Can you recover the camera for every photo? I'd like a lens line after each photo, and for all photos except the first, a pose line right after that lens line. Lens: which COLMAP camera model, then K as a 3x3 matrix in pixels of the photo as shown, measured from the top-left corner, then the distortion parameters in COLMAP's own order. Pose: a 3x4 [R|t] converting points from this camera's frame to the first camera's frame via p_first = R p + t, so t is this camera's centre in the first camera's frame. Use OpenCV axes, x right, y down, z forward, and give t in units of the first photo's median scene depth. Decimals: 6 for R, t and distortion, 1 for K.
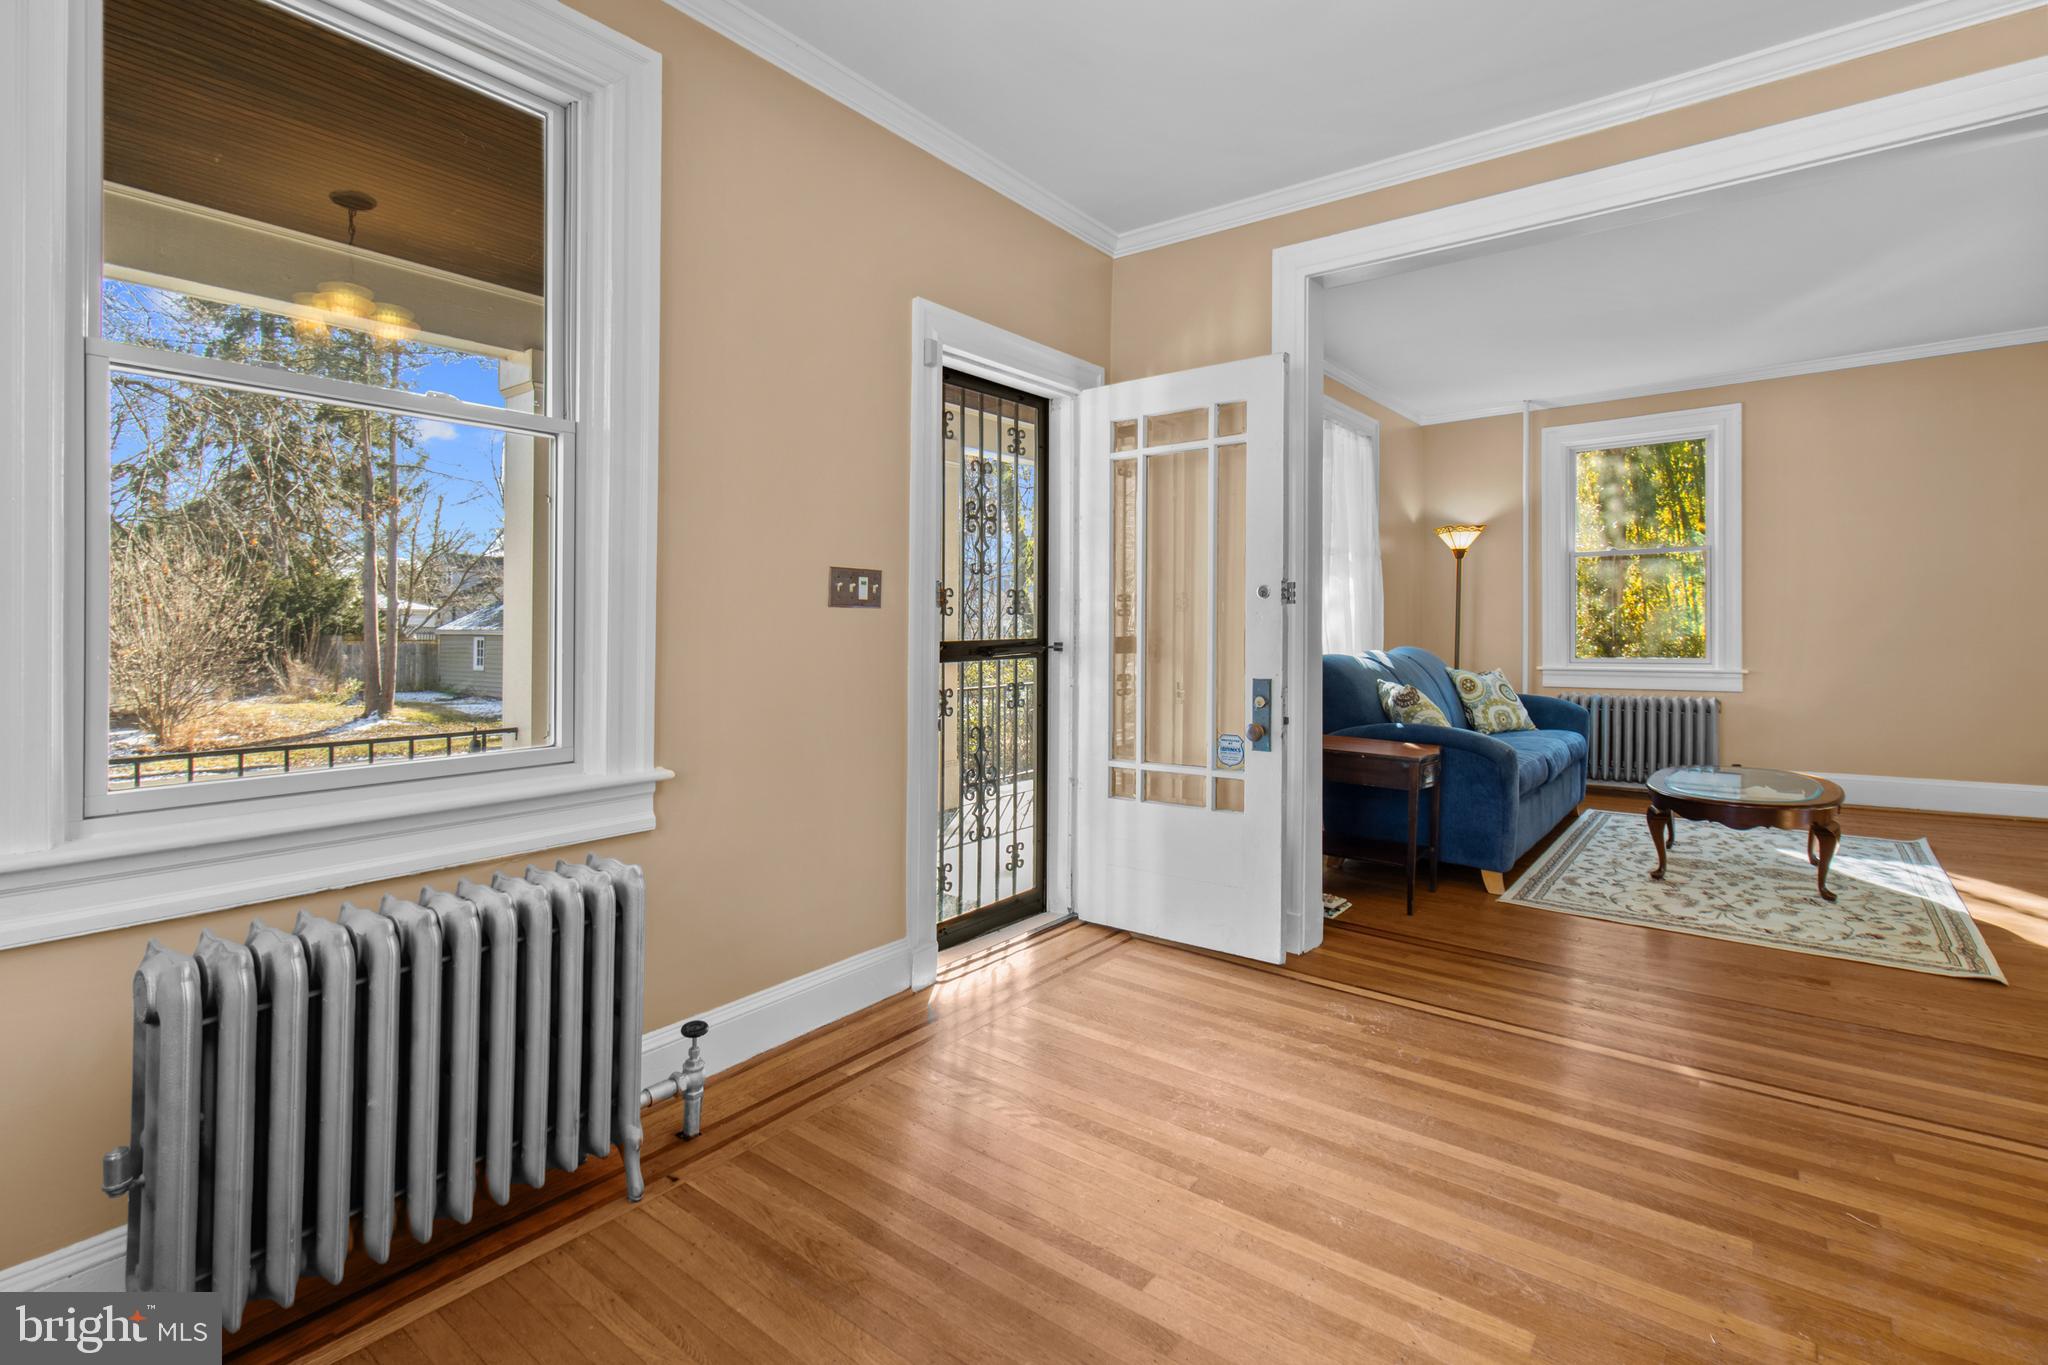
lens RADIAL K [[956.7, 0, 1030.2], [0, 956.7, 608.7], [0, 0, 1]] dist [0.000975, 0.000241]
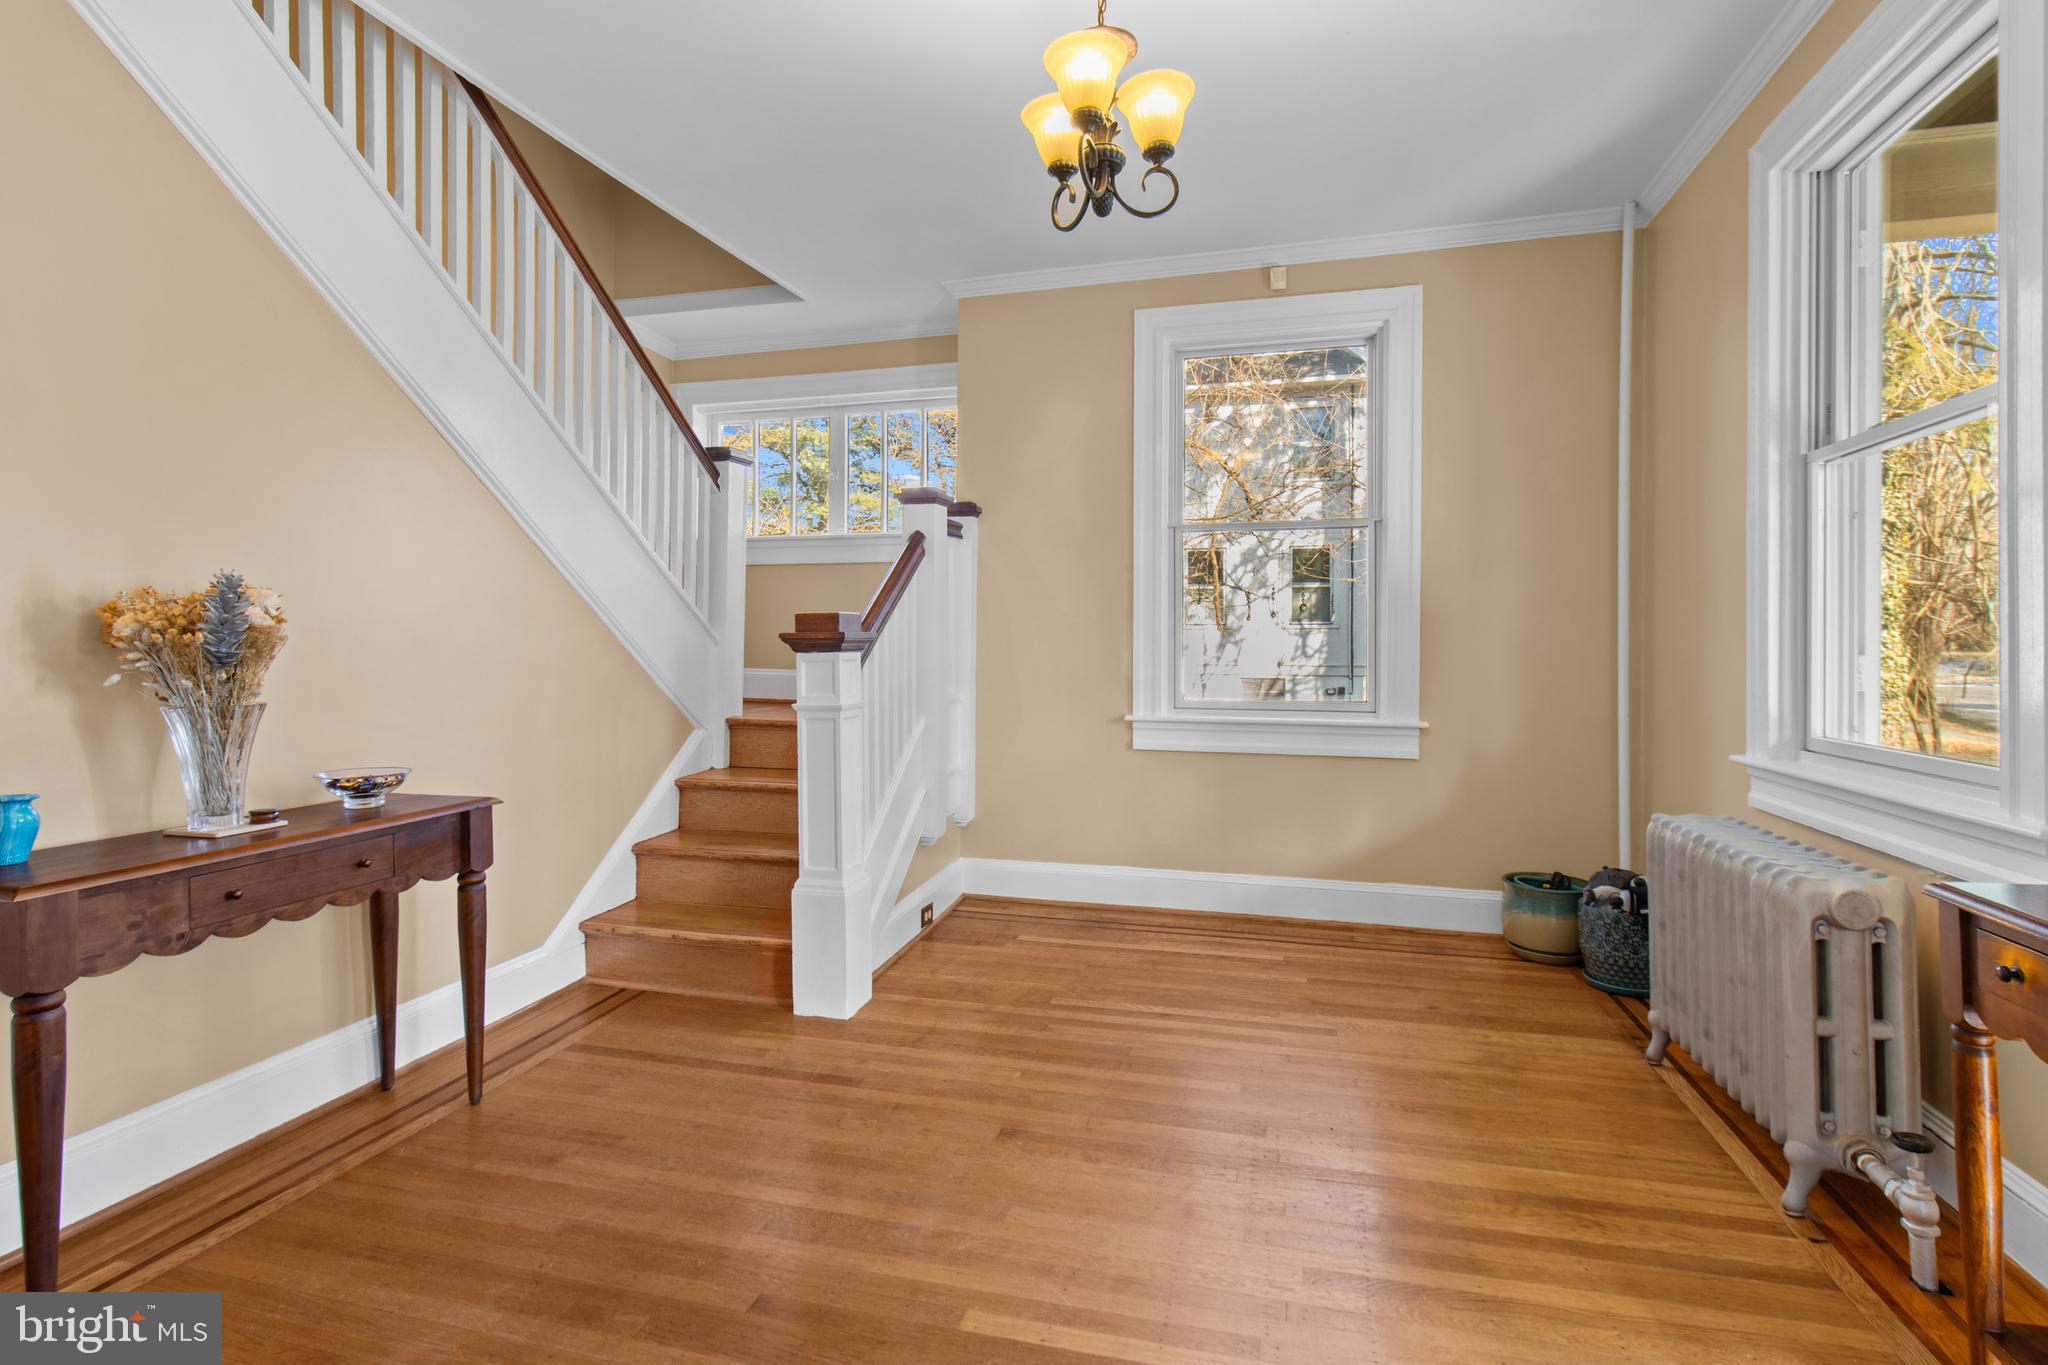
lens RADIAL K [[956.7, 0, 1056.8], [0, 956.7, 663.2], [0, 0, 1]] dist [0.000975, 0.000241]
pose [[-0.912772, 0.015333, -0.408182, 0.543558], [0.019214, 0.999801, -0.005409, 0.025643], [0.408018, -0.012779, -0.912885, 1.270866]]
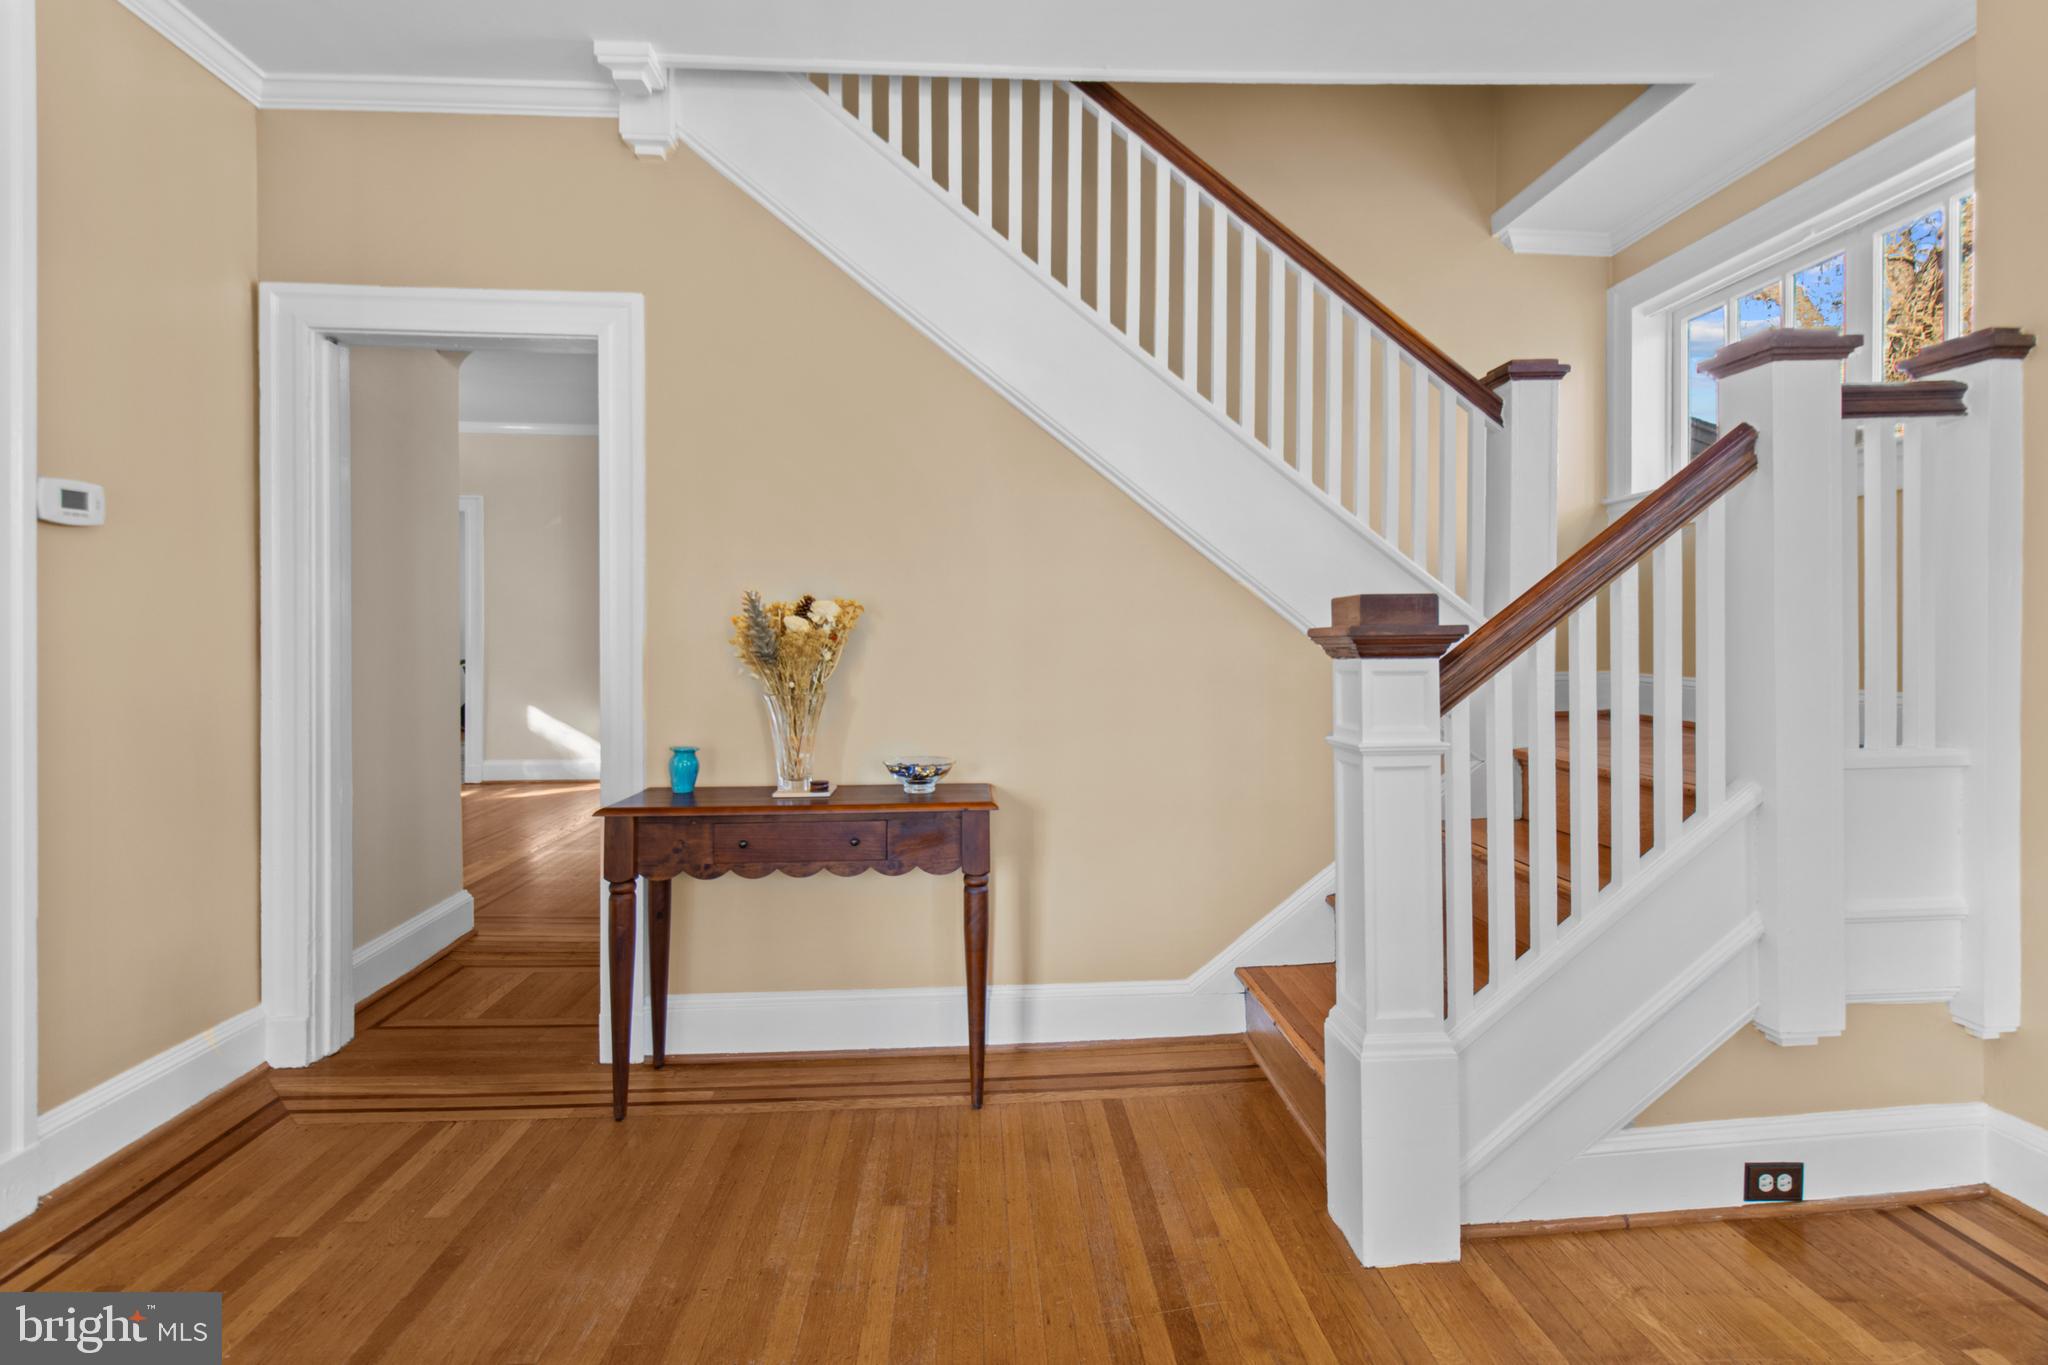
lens RADIAL K [[956.7, 0, 1017.5], [0, 956.7, 649.5], [0, 0, 1]] dist [0.000975, 0.000241]
pose [[-0.665637, 0.008266, 0.746230, -0.073530], [-0.014205, 0.999617, -0.023744, 0.016009], [-0.746140, -0.026405, -0.665265, 0.747184]]
